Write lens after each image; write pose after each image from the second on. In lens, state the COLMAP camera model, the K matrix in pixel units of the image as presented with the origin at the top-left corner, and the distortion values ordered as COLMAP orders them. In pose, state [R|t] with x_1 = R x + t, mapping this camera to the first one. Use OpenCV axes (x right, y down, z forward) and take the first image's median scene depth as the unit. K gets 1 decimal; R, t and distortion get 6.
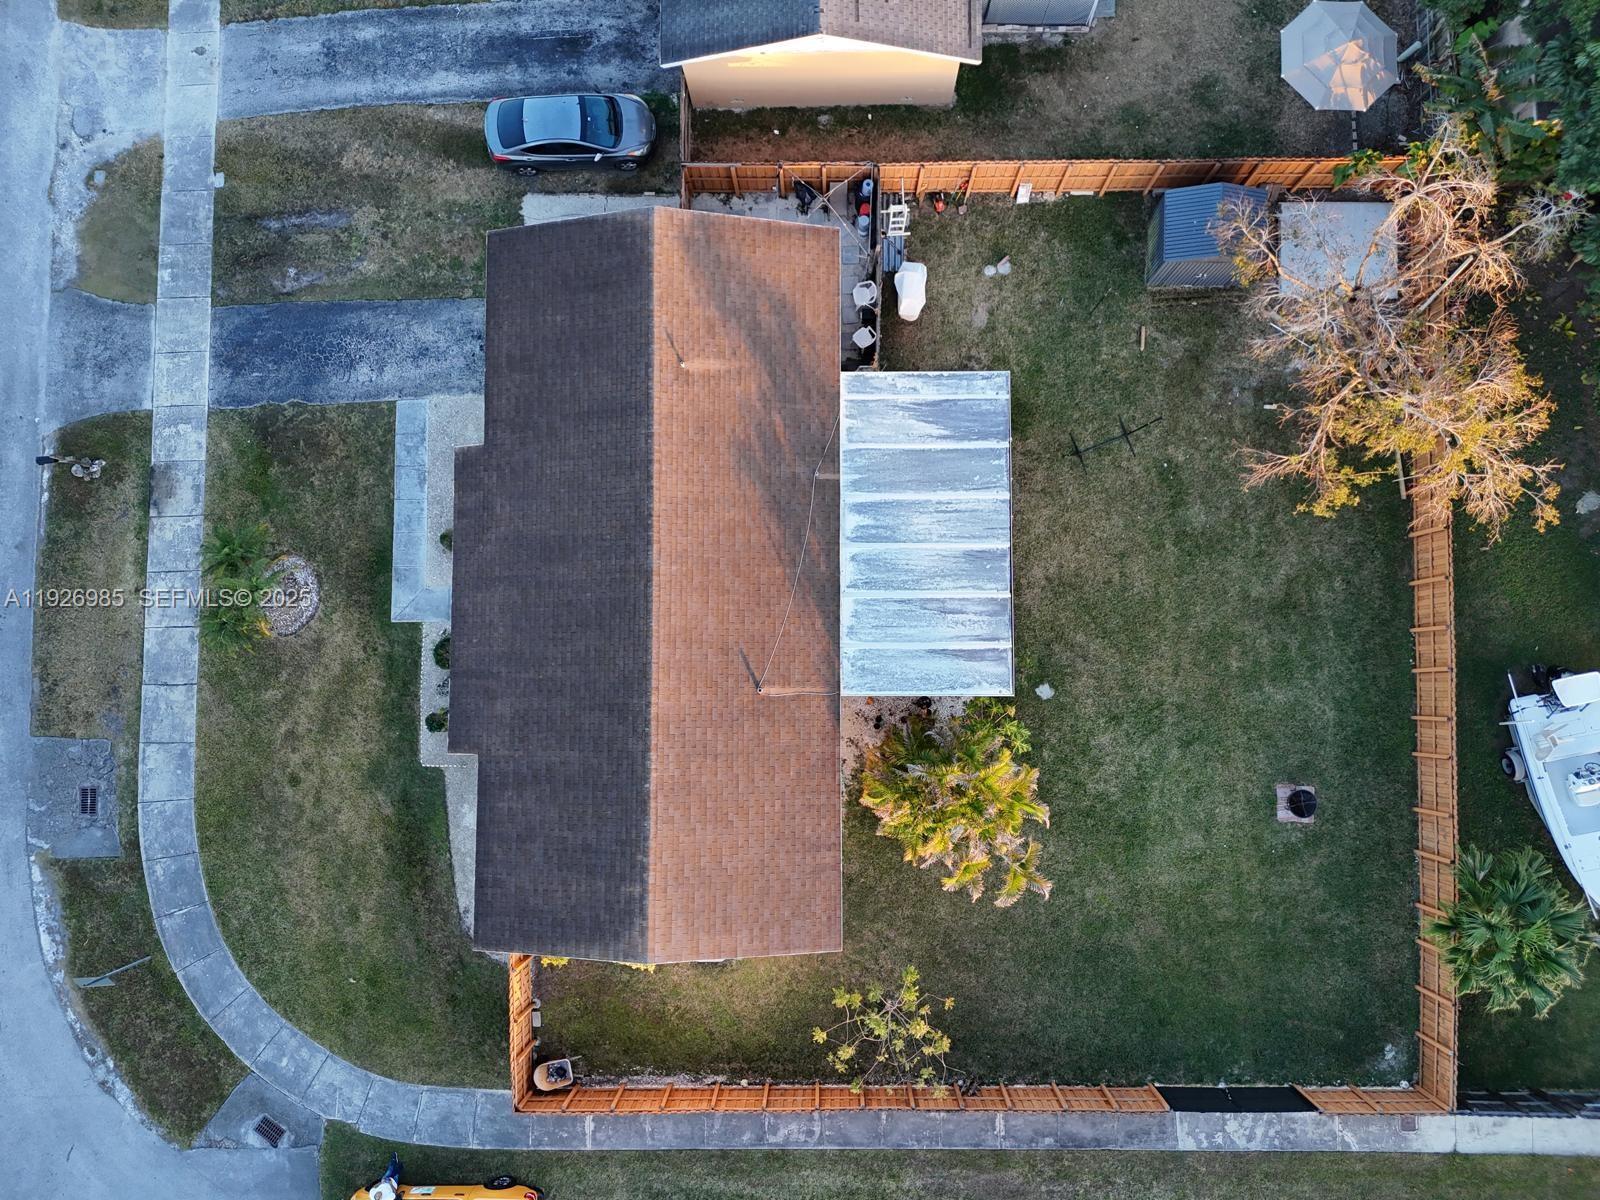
lens RADIAL K [[1169.9, 0, 800.4], [0, 1169.9, 608.3], [0, 0, 1]] dist [0.093543, -0.101168]
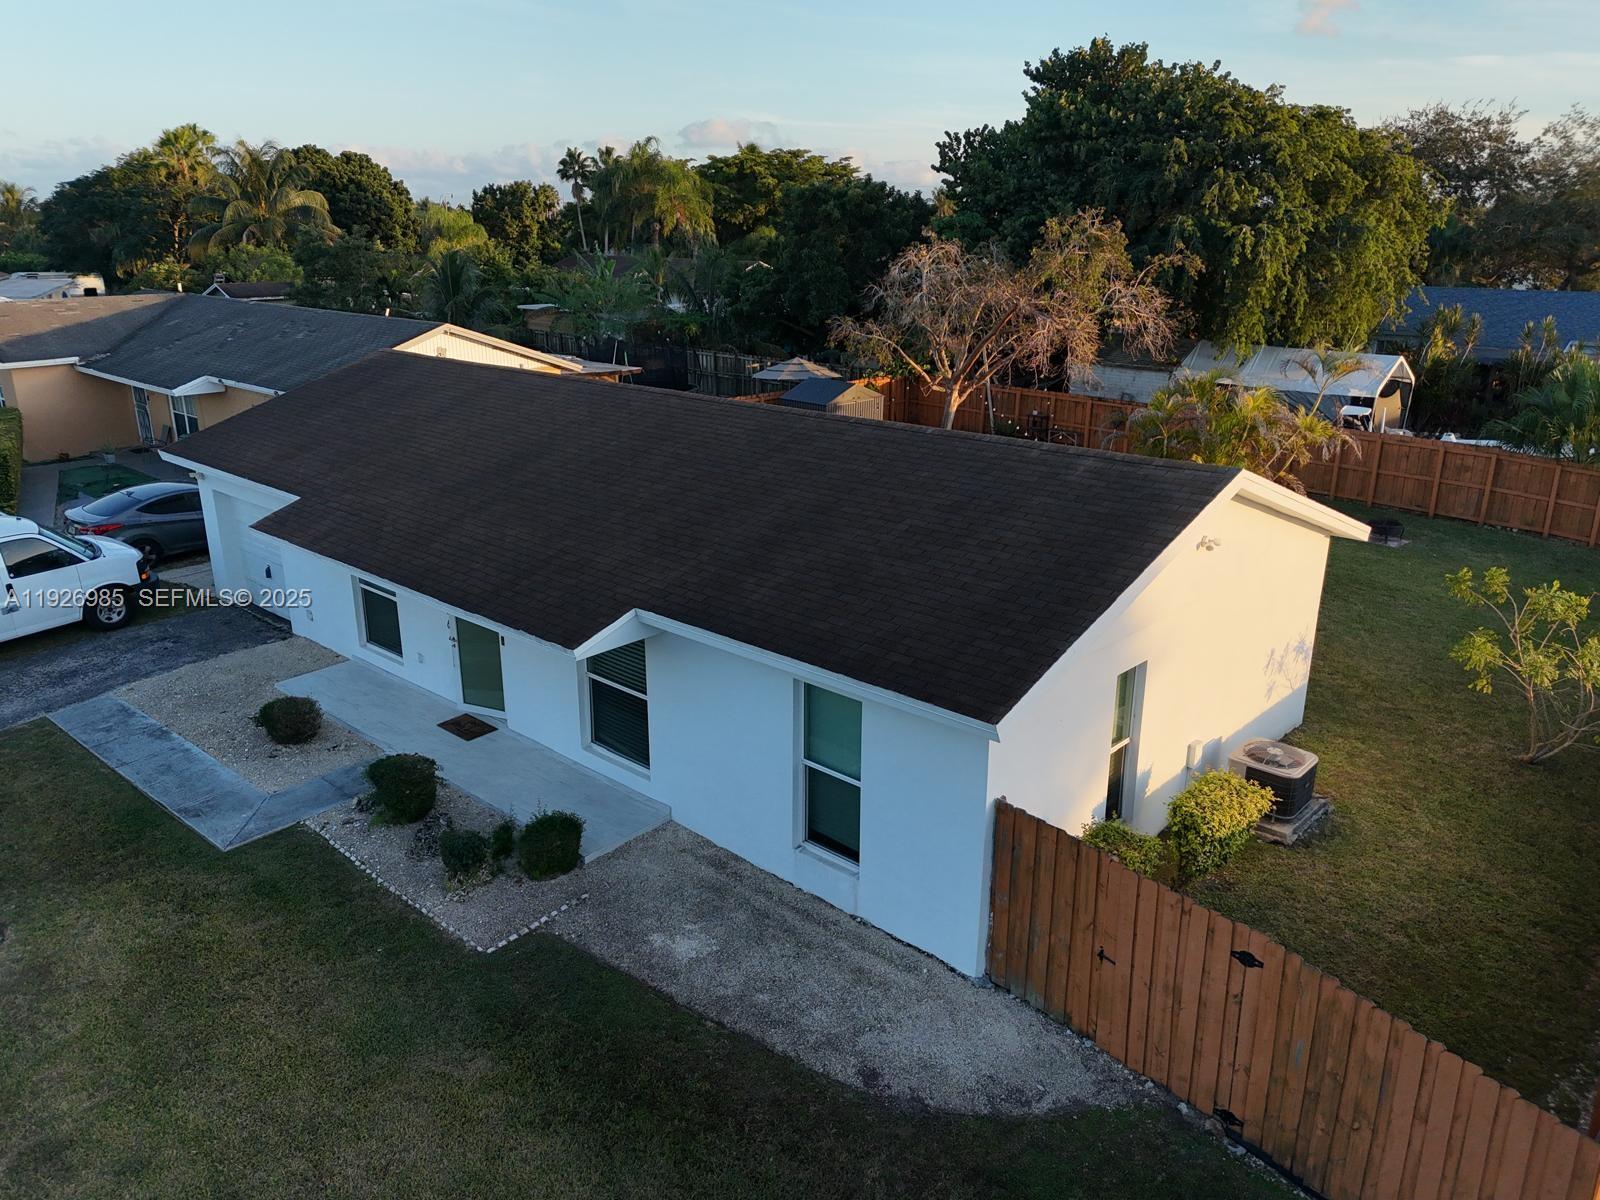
lens RADIAL K [[1169.9, 0, 800.4], [0, 1169.9, 608.3], [0, 0, 1]] dist [0.093543, -0.101168]
pose [[0.679143, -0.209461, 0.703484, -0.476674], [0.730645, 0.284522, -0.620649, 0.388926], [-0.070155, 0.935507, 0.346273, 0.744502]]
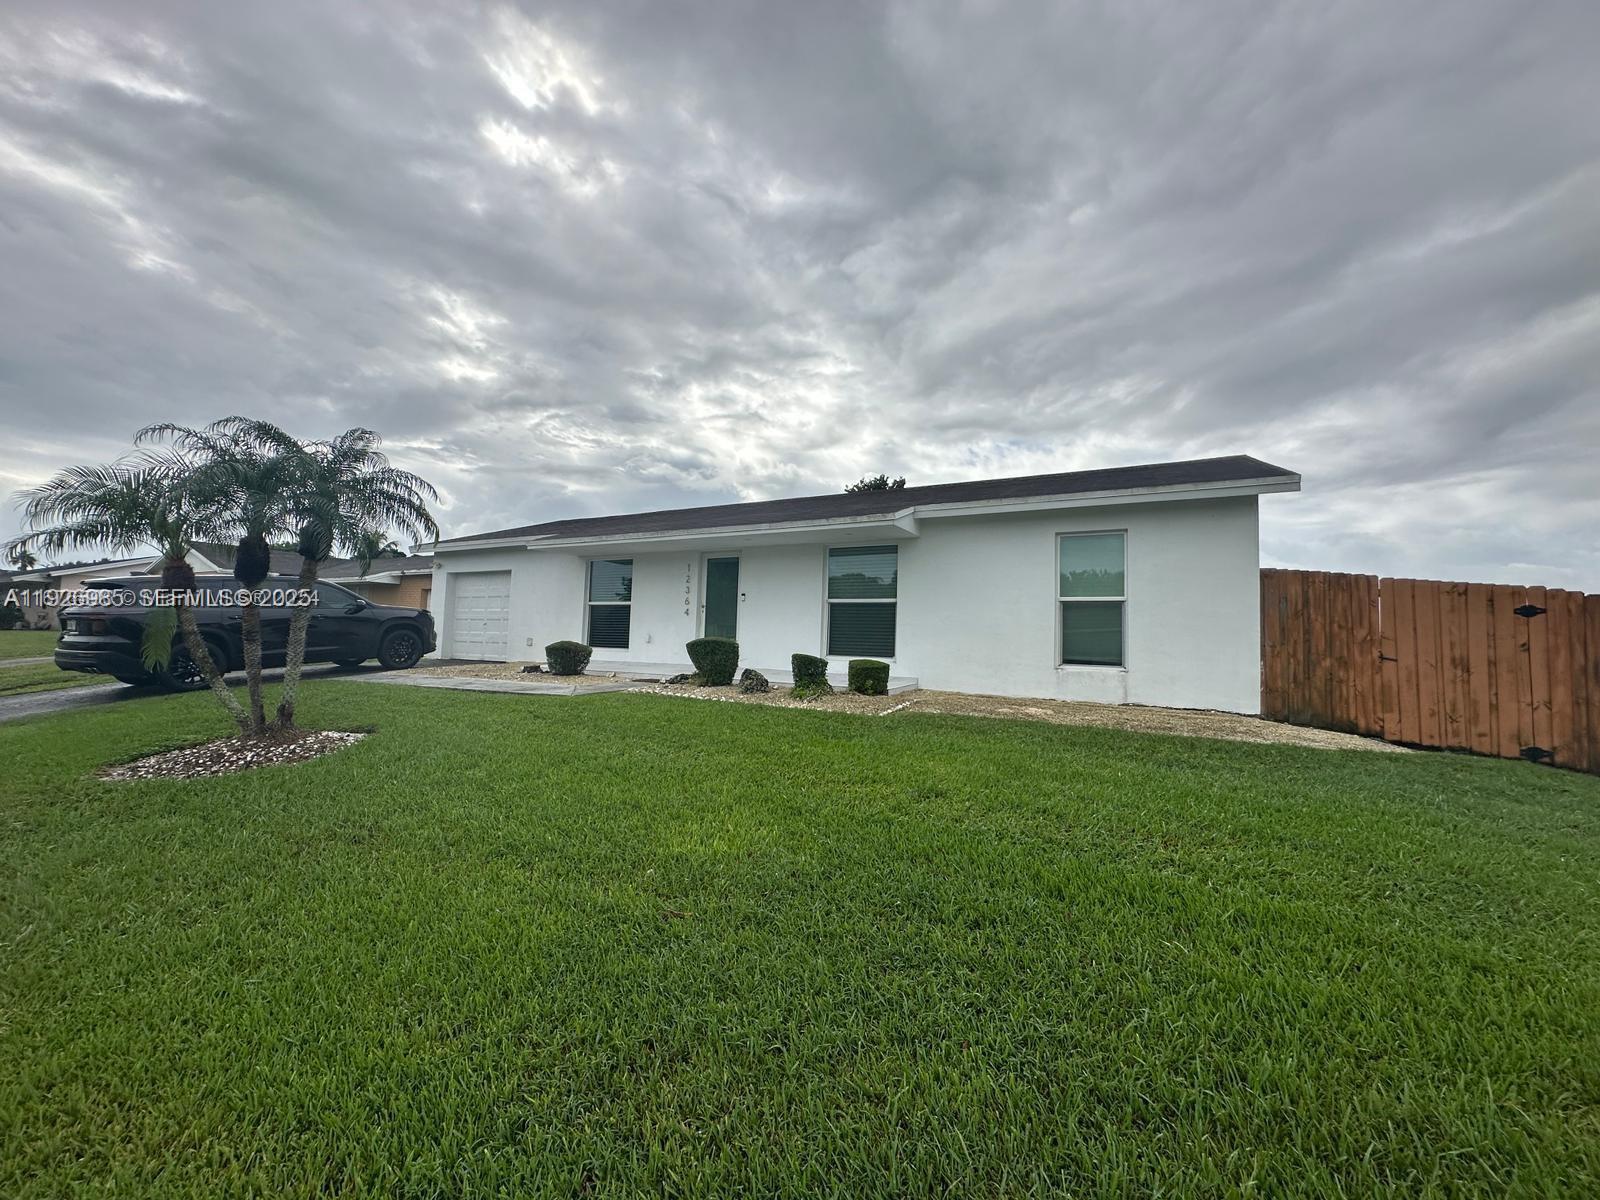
lens RADIAL K [[654.8, 0, 801.9], [0, 654.8, 601.2], [0, 0, 1]] dist [-0.005262, 0.000474]
pose [[0.494128, 0.104951, 0.863031, -0.519883], [0.862306, 0.067292, -0.501897, 0.217191], [-0.110749, 0.992198, -0.057249, 0.949183]]
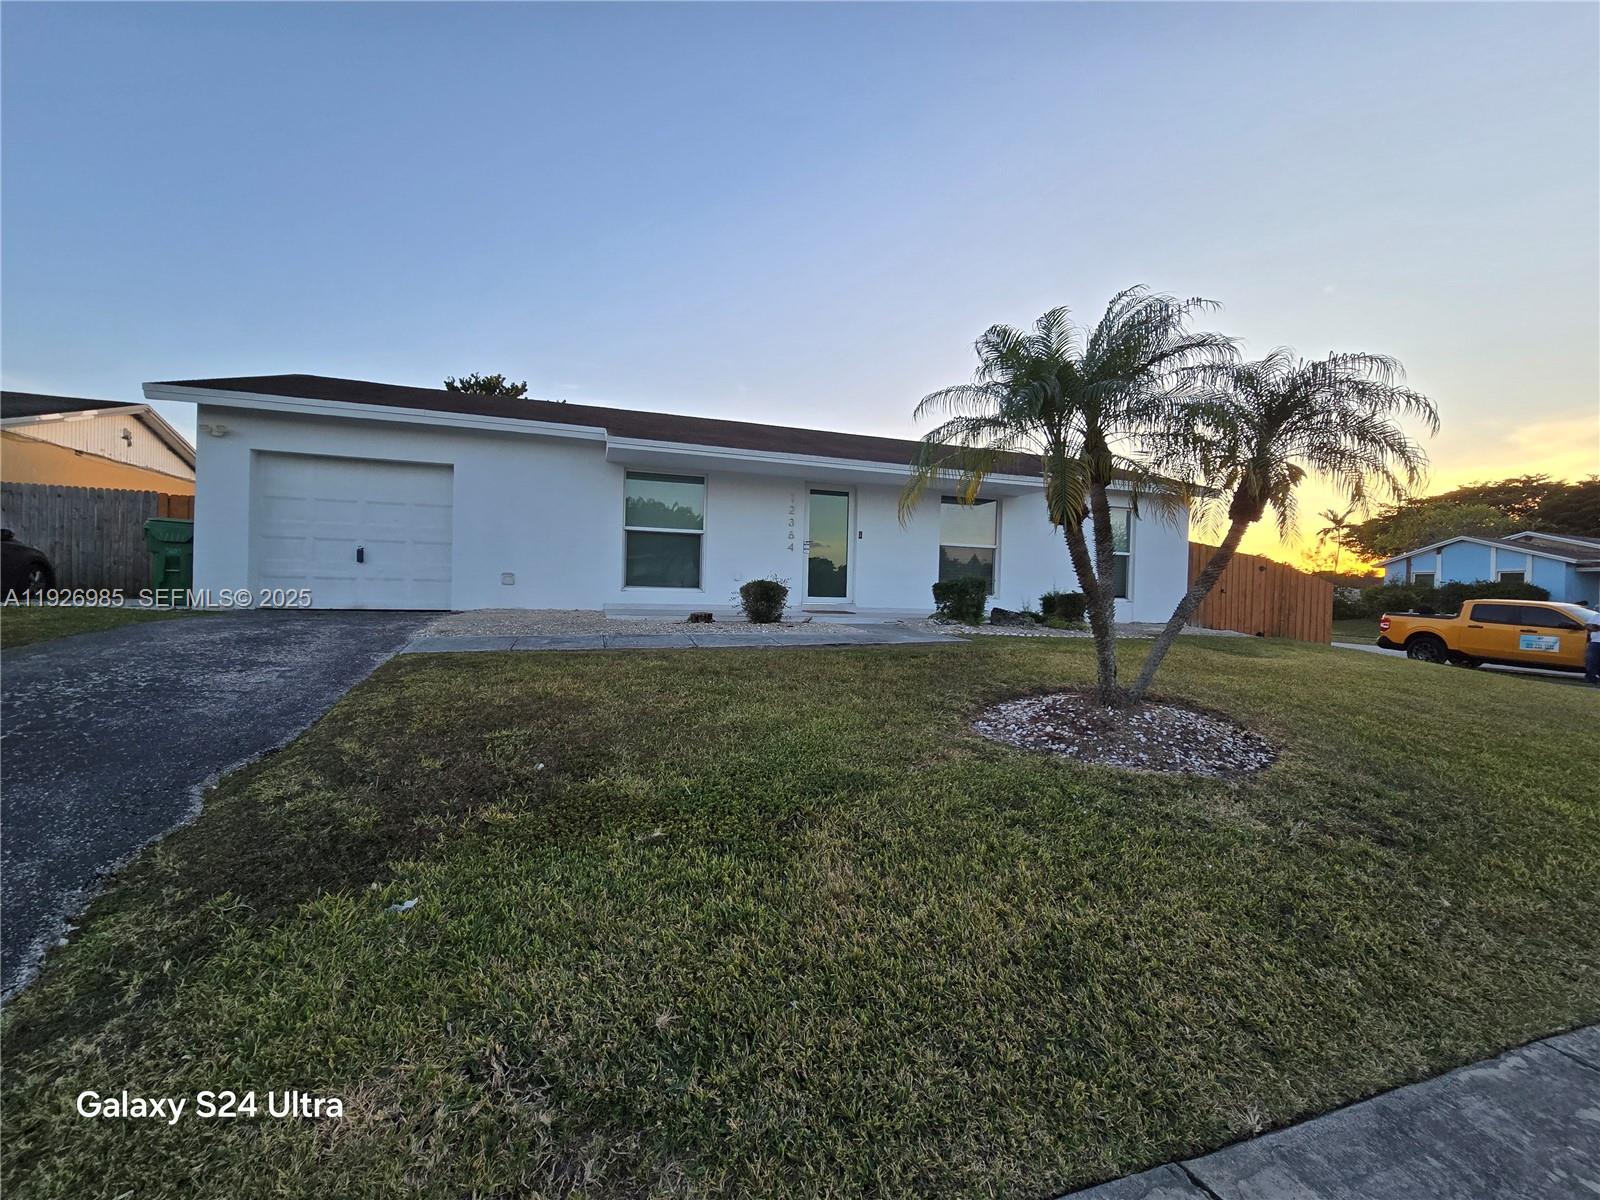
lens RADIAL K [[654.8, 0, 801.9], [0, 654.8, 601.2], [0, 0, 1]] dist [-0.005262, 0.000474]
pose [[-0.318251, 0.001843, 0.948005, -0.549017], [0.943898, 0.093618, 0.316690, -0.127561], [-0.088167, 0.995606, -0.031534, 0.979117]]
